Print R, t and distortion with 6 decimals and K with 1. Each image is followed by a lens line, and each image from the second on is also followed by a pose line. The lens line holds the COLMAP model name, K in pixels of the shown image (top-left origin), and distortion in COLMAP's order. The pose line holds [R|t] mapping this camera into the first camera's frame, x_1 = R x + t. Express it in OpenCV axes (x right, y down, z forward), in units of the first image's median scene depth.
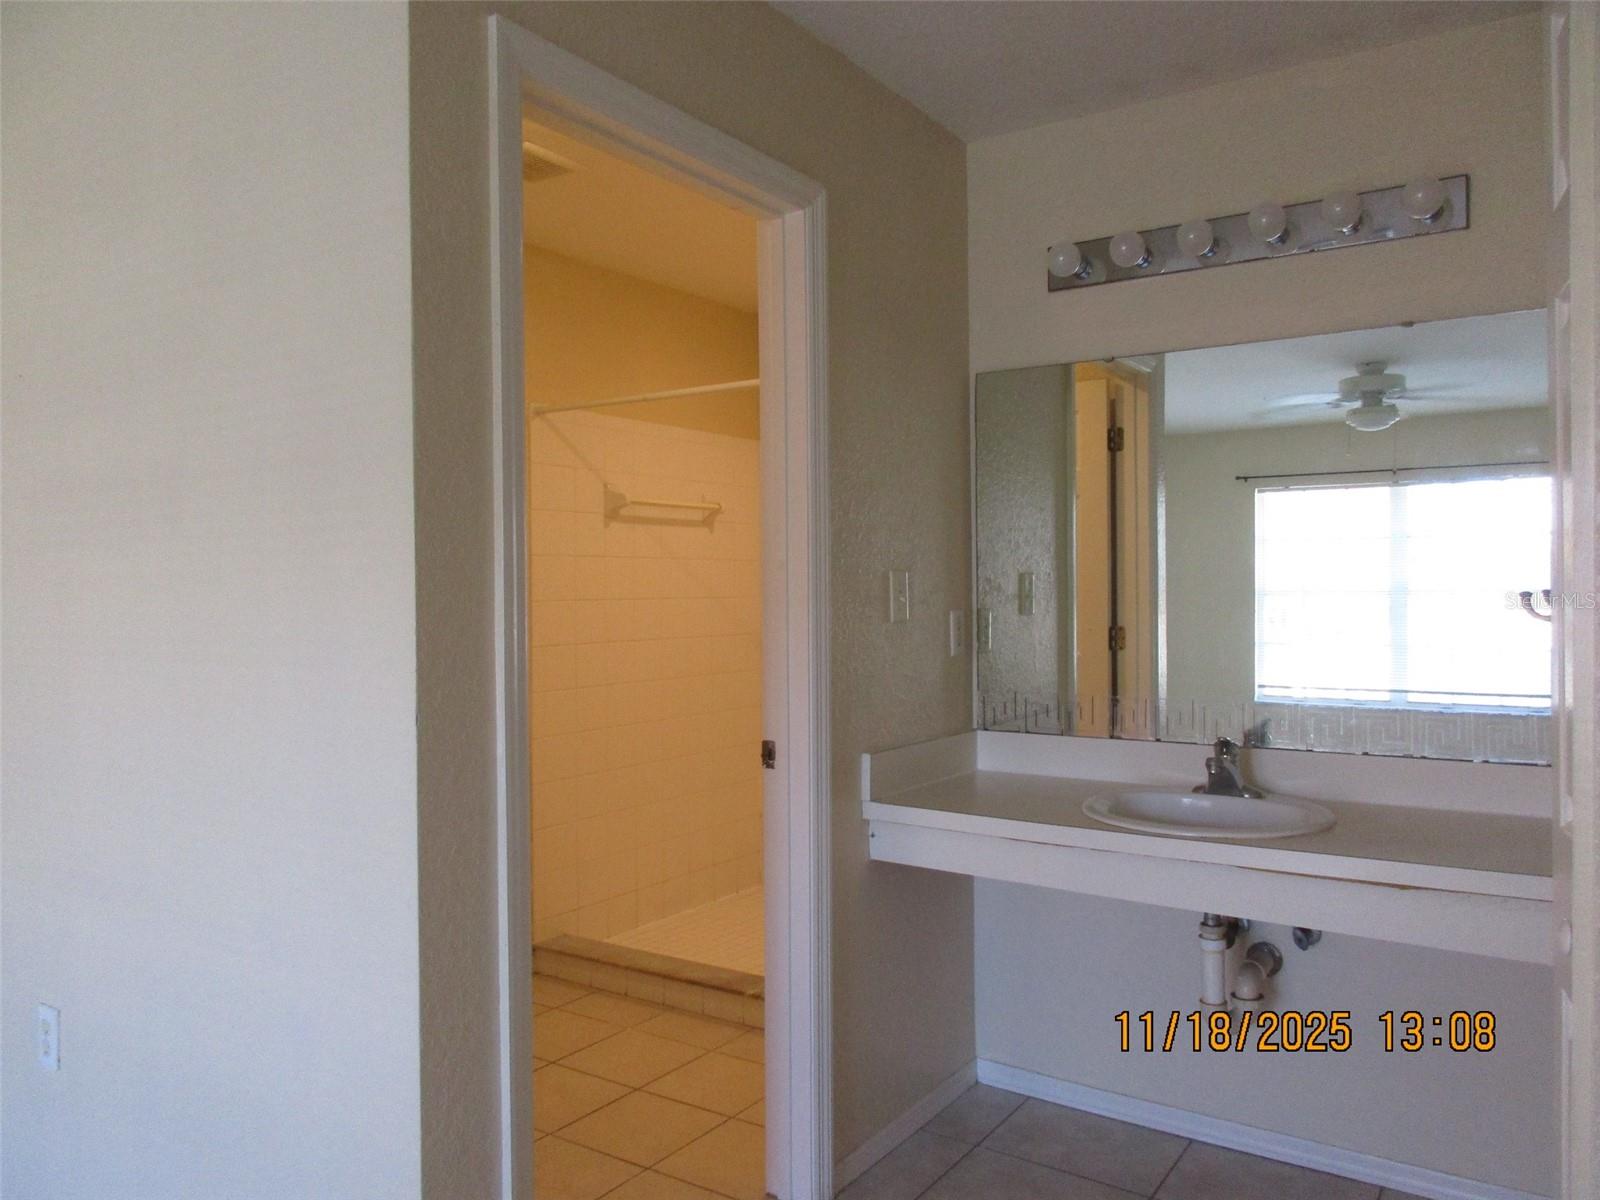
lens RADIAL K [[1201.7, 0, 800.0], [0, 1201.7, 600.0], [0, 0, 1]] dist [-0.013041, -0.005458]
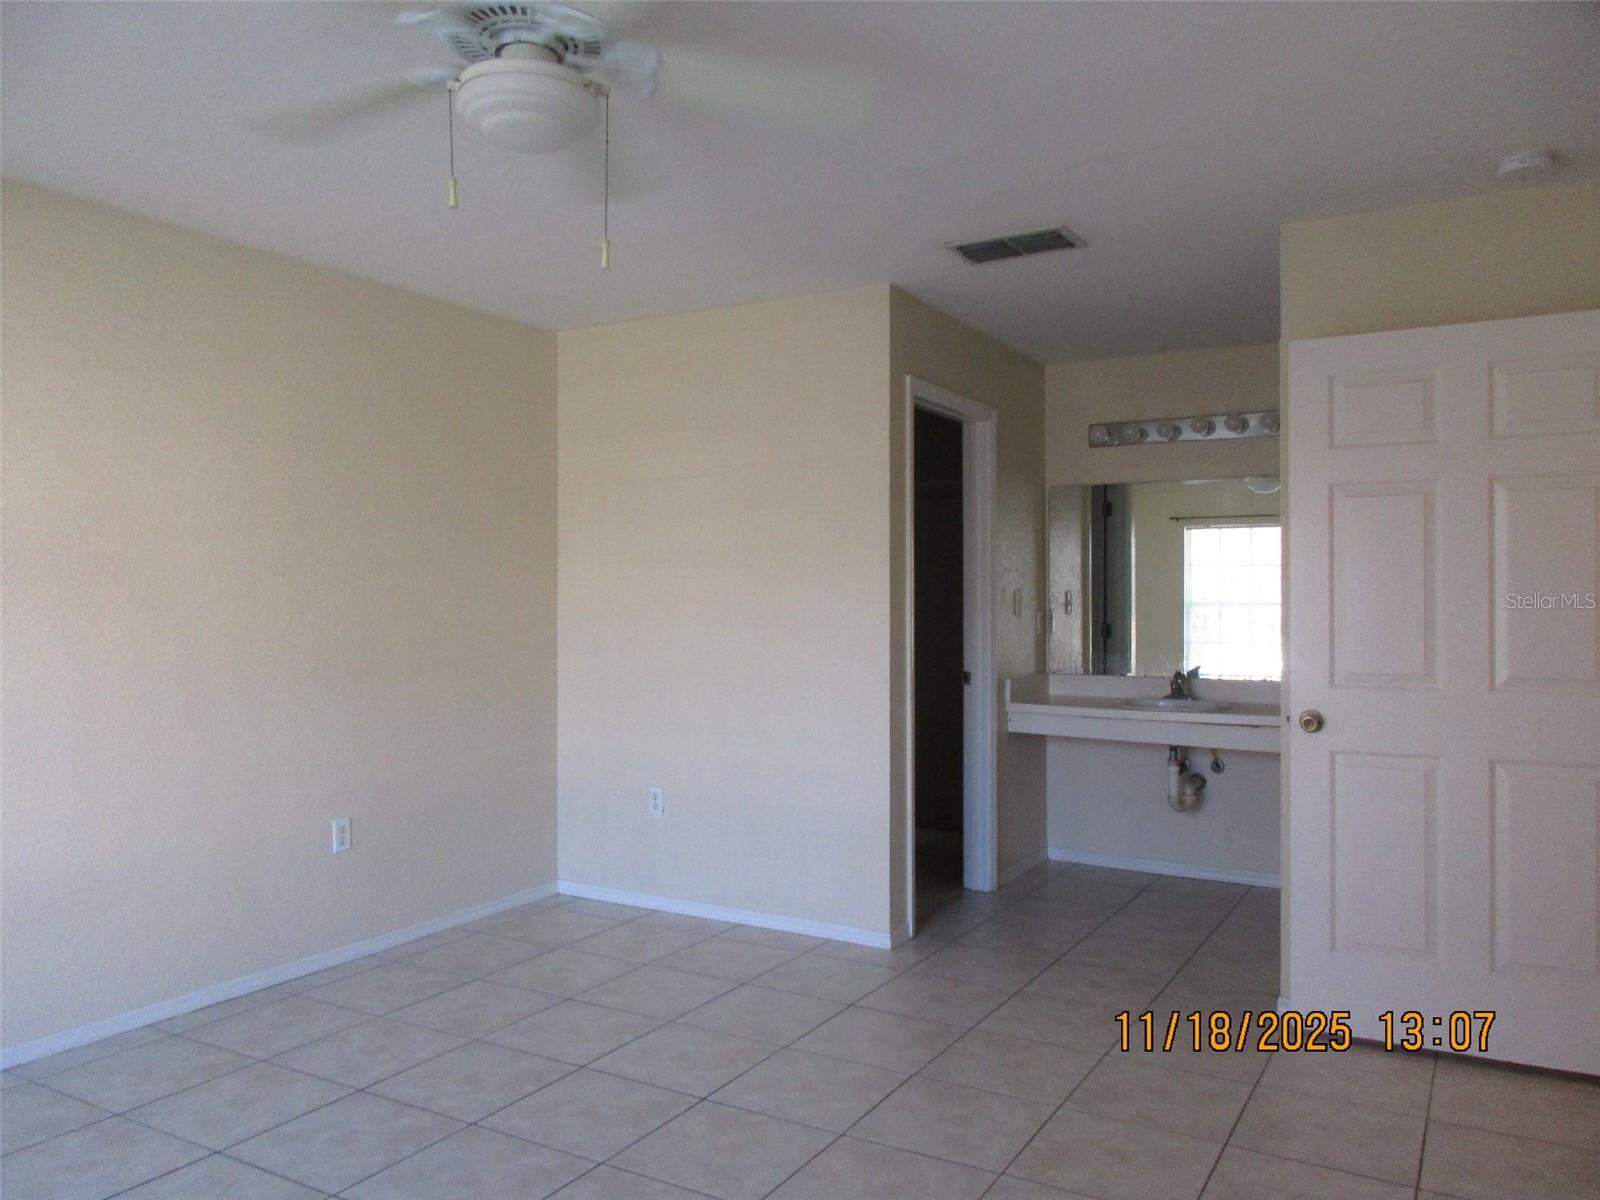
lens RADIAL K [[1201.7, 0, 800.0], [0, 1201.7, 600.0], [0, 0, 1]] dist [-0.013041, -0.005458]
pose [[0.998222, 0.007252, 0.059157, -0.378788], [-0.006710, 0.999934, -0.009347, 0.012704], [-0.059221, 0.008933, 0.998205, -0.925041]]
